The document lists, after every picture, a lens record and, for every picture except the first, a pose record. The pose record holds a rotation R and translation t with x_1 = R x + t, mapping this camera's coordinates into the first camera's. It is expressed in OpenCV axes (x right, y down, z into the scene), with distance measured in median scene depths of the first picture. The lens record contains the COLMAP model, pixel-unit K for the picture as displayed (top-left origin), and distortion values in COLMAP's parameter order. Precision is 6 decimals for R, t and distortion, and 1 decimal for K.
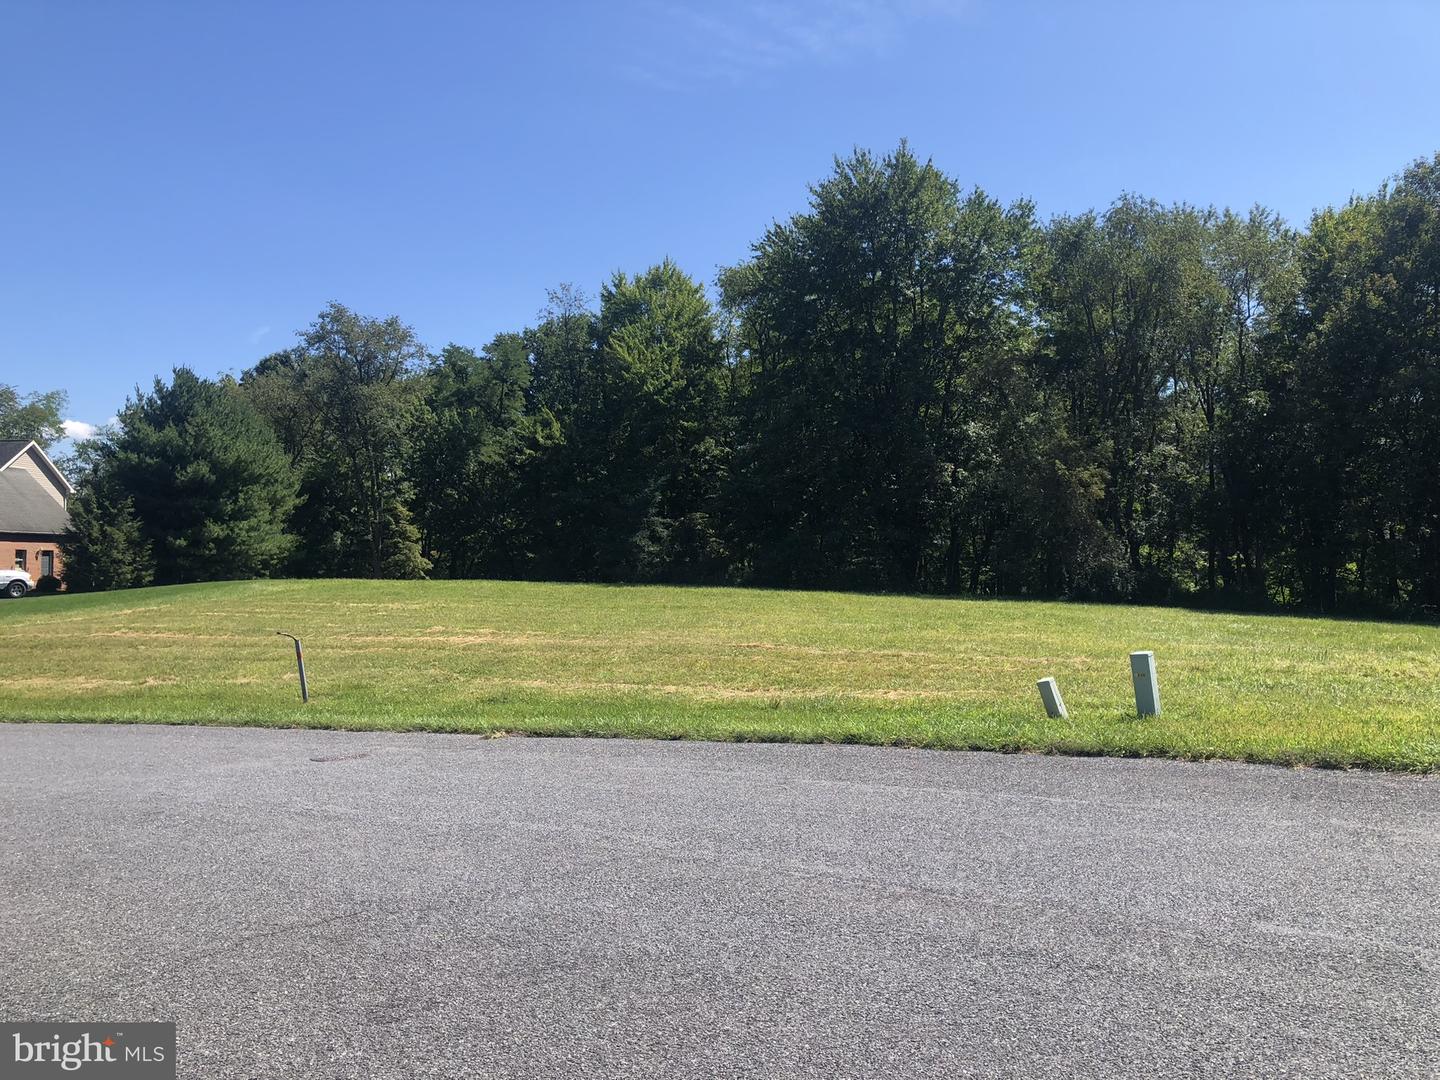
lens RADIAL K [[1152.5, 0, 709.0], [0, 1152.5, 548.7], [0, 0, 1]] dist [0.022817, -0.046155]
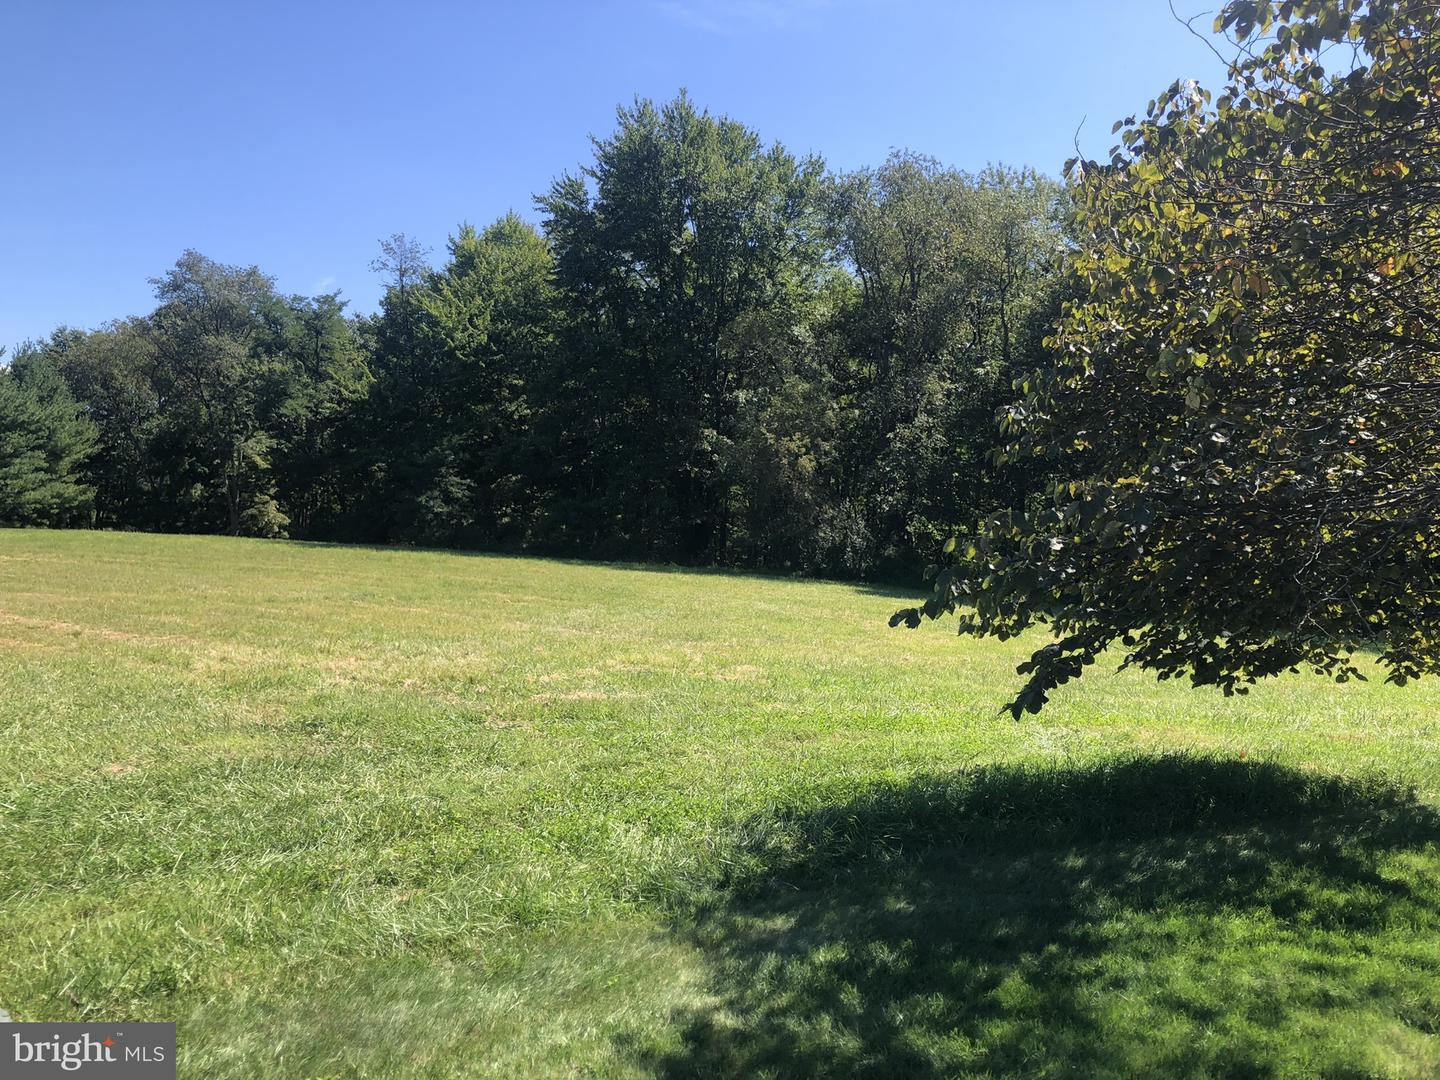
lens RADIAL K [[1152.5, 0, 728.0], [0, 1152.5, 529.3], [0, 0, 1]] dist [0.022817, -0.046155]
pose [[0.999033, 0.031840, -0.030328, 0.216874], [-0.031414, 0.999403, 0.014393, -0.005119], [0.030768, -0.013426, 0.999436, 0.037533]]
